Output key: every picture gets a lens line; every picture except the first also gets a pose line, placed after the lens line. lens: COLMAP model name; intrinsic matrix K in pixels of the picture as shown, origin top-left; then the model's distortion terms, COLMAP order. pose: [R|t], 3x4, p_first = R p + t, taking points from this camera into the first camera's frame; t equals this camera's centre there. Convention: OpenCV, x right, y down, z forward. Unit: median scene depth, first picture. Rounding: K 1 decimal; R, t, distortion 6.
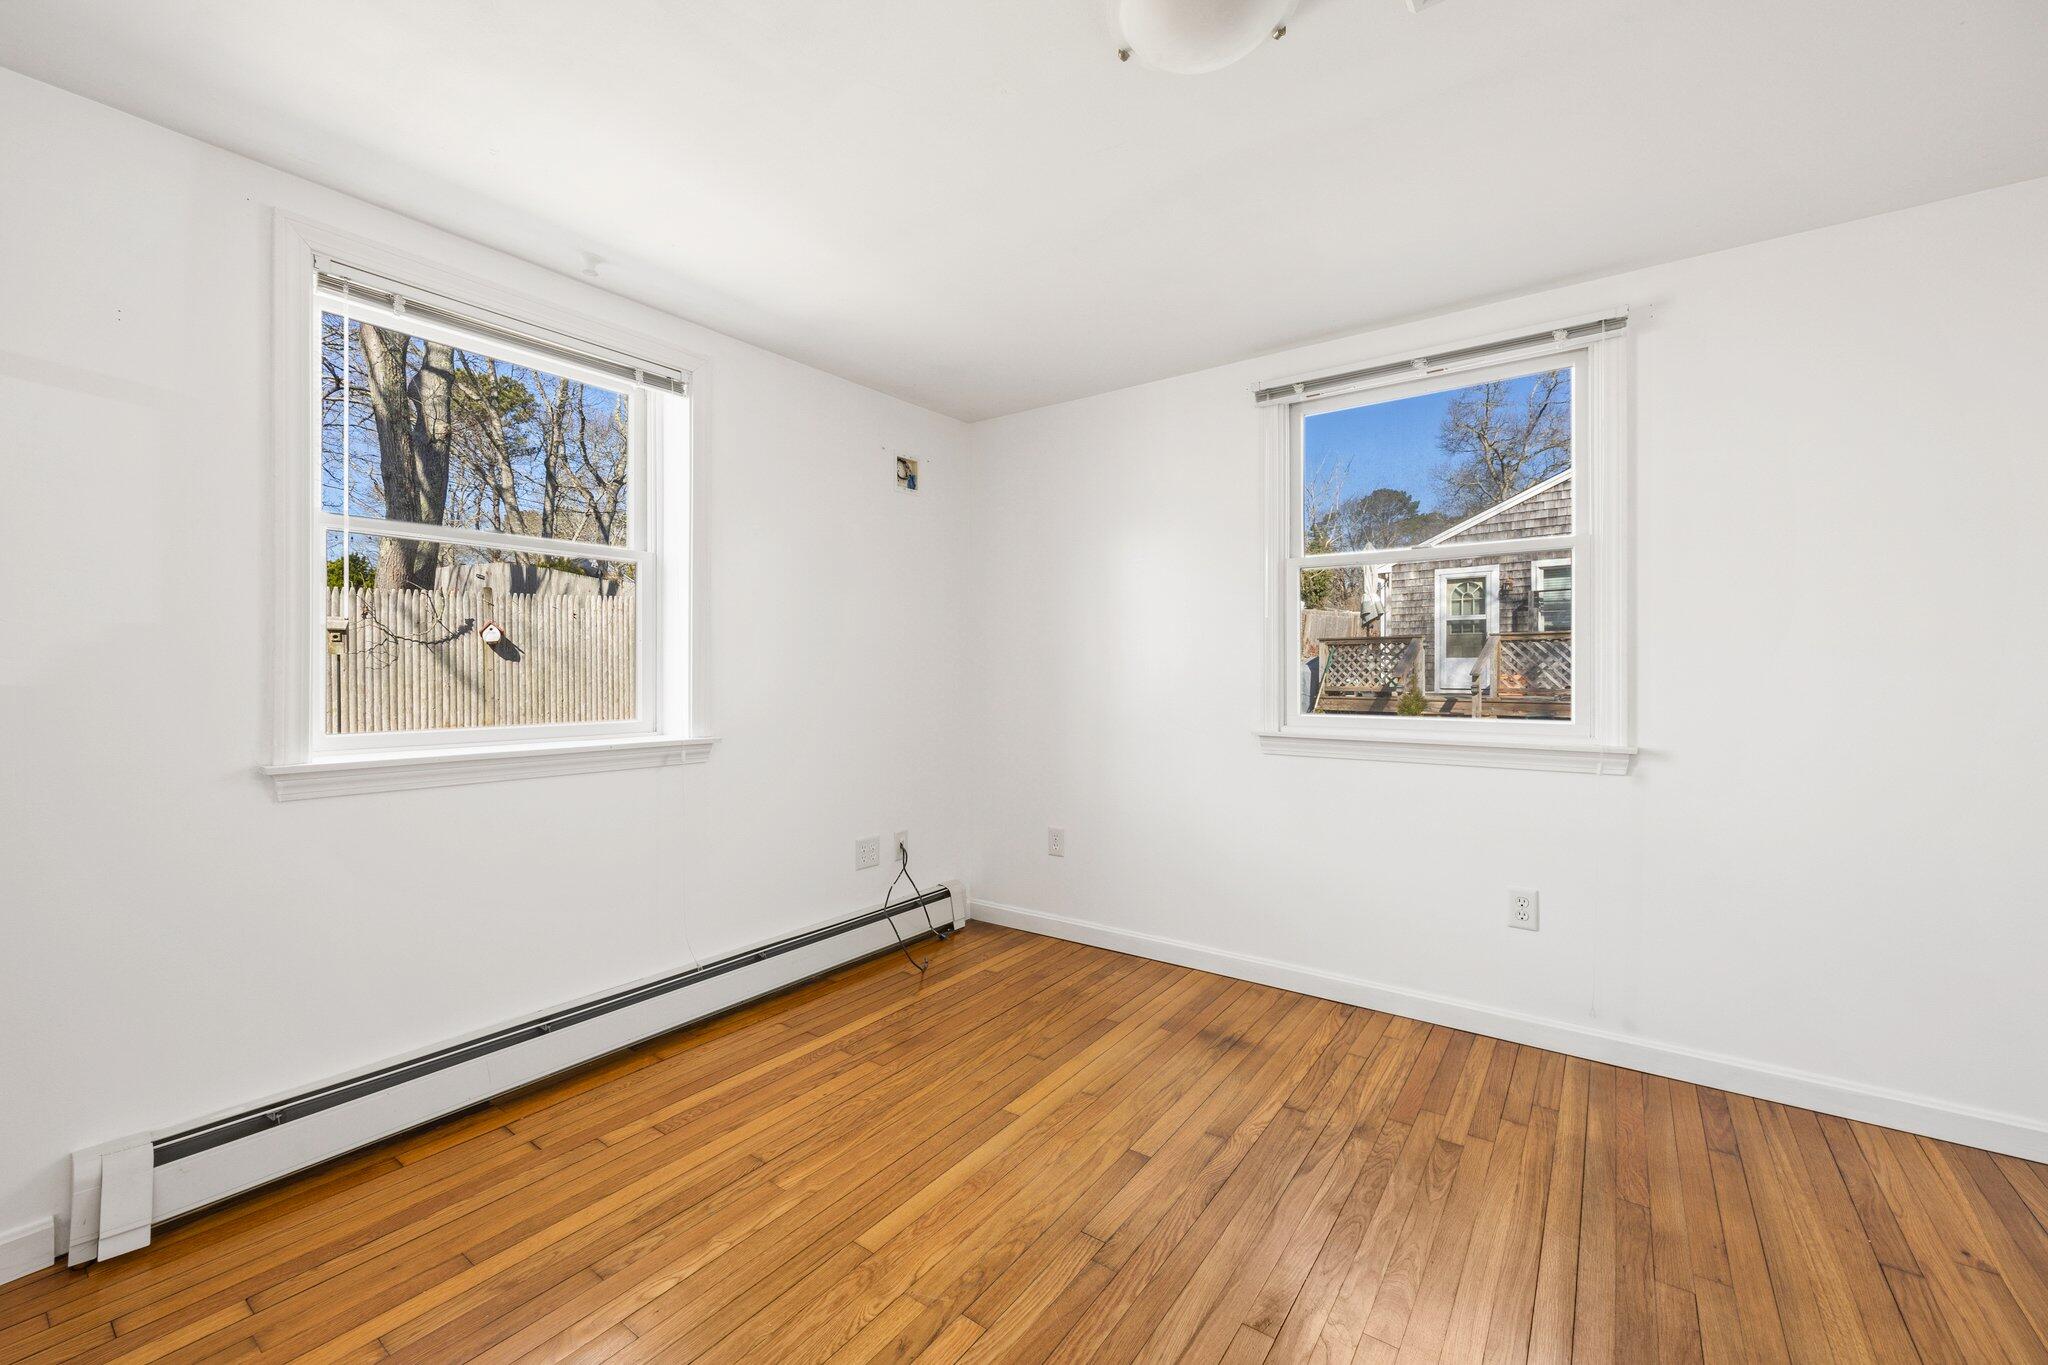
lens RADIAL K [[839.9, 0, 1022.1], [0, 839.9, 677.0], [0, 0, 1]] dist [0.000754, -0.000457]
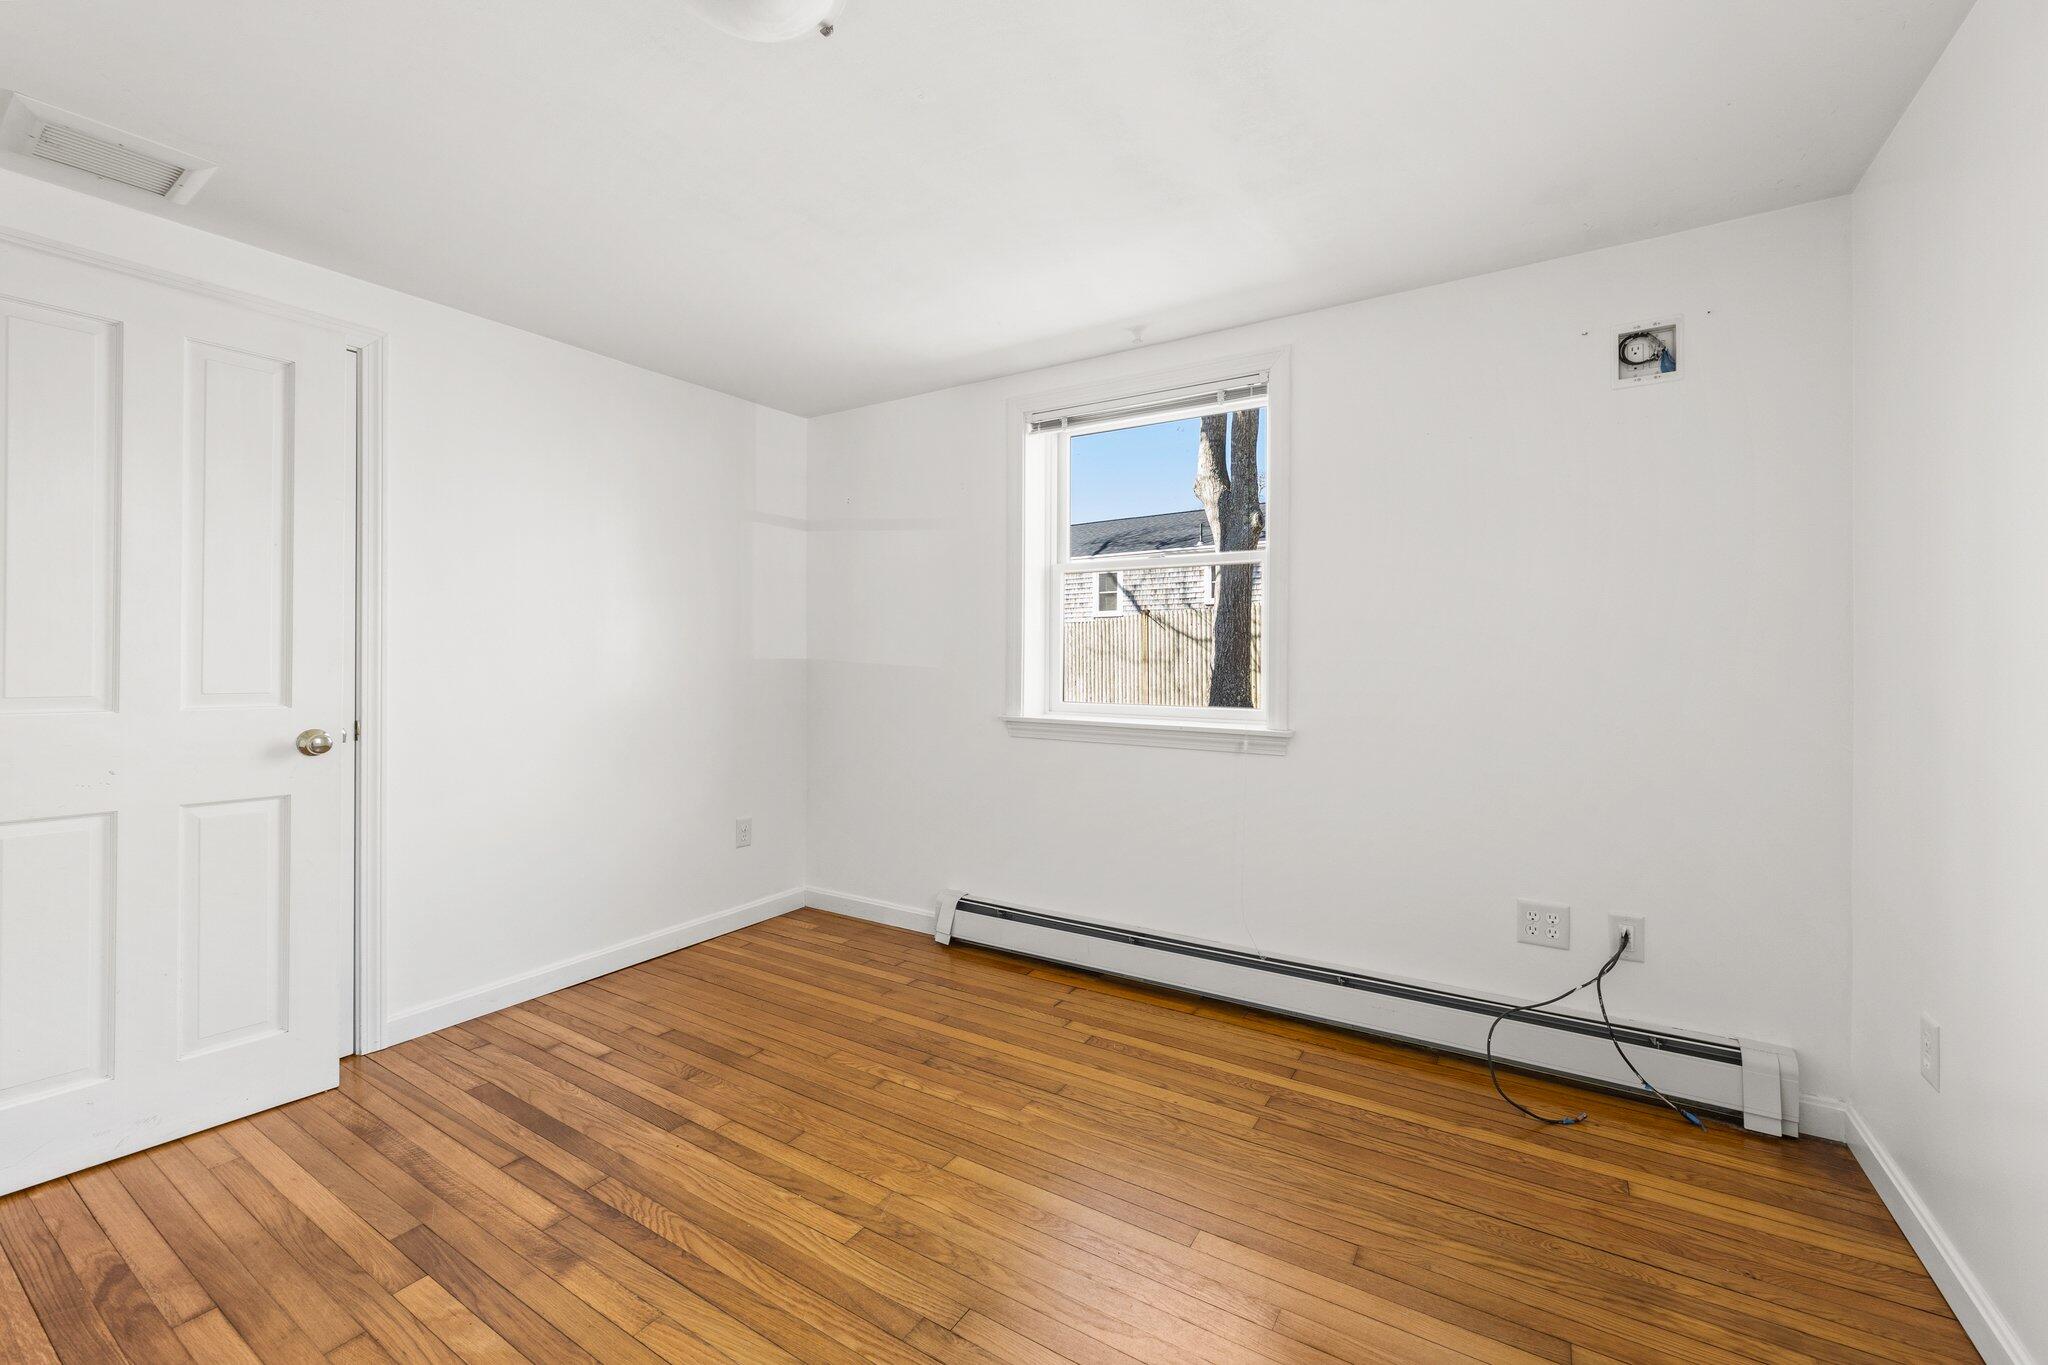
lens RADIAL K [[839.9, 0, 1020.4], [0, 839.9, 674.1], [0, 0, 1]] dist [0.000754, -0.000457]
pose [[0.053700, 0.018020, -0.998395, 0.702923], [-0.011811, 0.999779, 0.017410, -0.011227], [0.998487, 0.010857, 0.053901, 0.752539]]
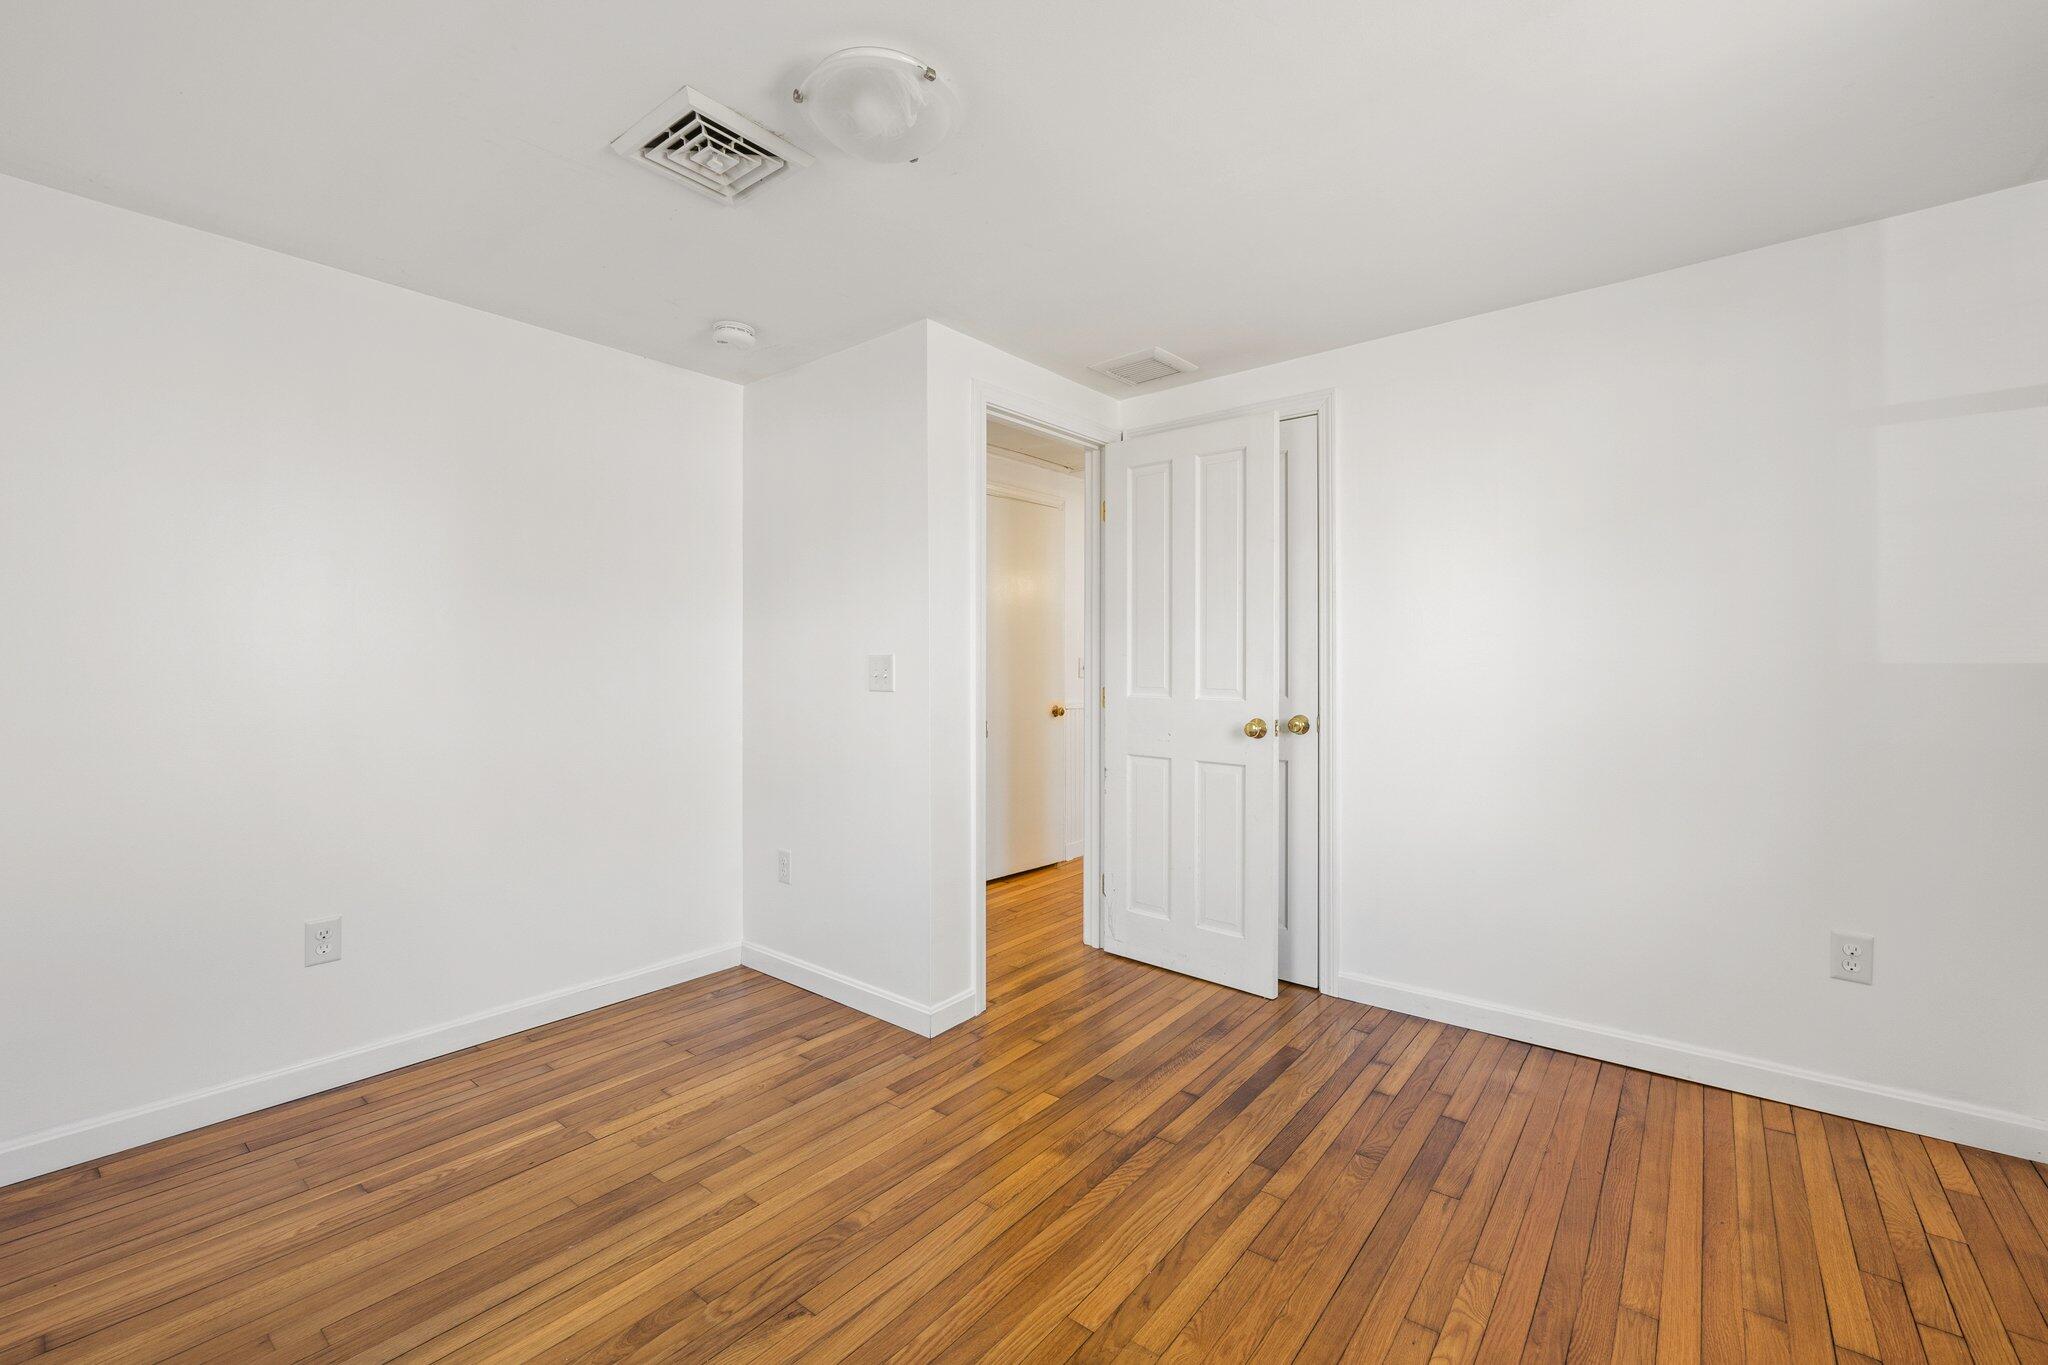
lens RADIAL K [[839.9, 0, 1030.5], [0, 839.9, 671.0], [0, 0, 1]] dist [0.000754, -0.000457]
pose [[-0.998847, 0.000384, 0.047997, -0.029924], [0.001274, 0.999828, 0.018512, -0.017480], [-0.047981, 0.018552, -0.998676, 1.292114]]
